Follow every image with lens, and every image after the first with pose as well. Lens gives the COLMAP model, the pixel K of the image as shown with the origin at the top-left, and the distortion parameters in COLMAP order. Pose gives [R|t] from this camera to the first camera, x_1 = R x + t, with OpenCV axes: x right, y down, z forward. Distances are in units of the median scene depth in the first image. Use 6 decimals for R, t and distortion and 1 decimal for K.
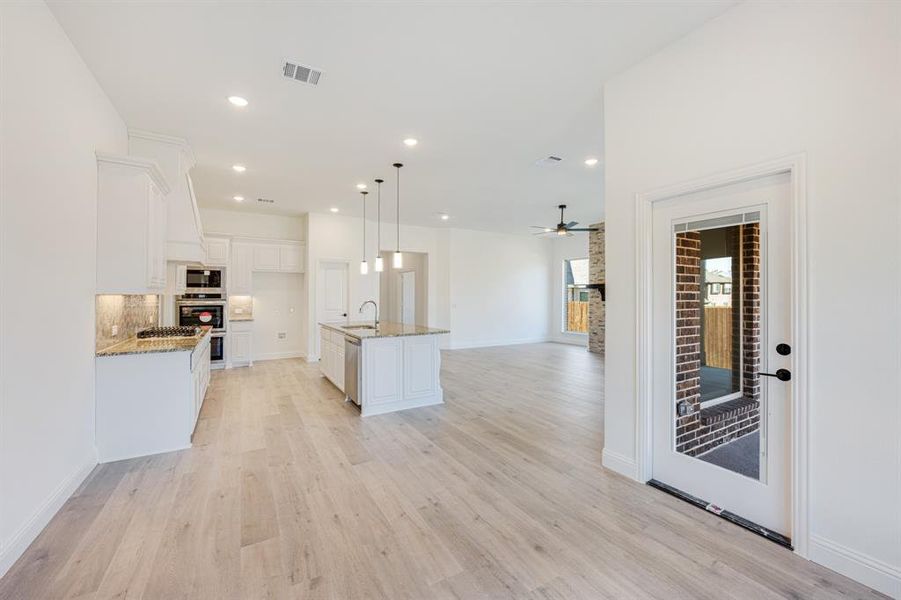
lens RADIAL K [[369.9, 0, 453.4], [0, 369.9, 292.9], [0, 0, 1]] dist [0.000744, 0.000036]
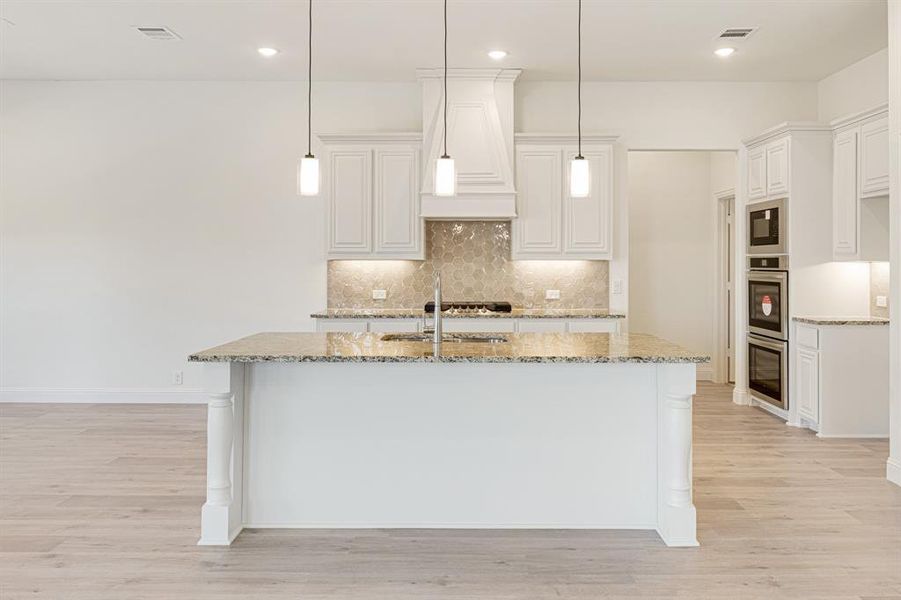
lens RADIAL K [[669.8, 0, 451.9], [0, 669.8, 257.1], [0, 0, 1]] dist [-0.004164, 0.001371]
pose [[-0.520551, -0.004156, -0.853820, 0.296140], [0.004907, 0.999957, -0.007859, 0.005729], [0.853816, -0.008281, -0.520508, 1.102399]]
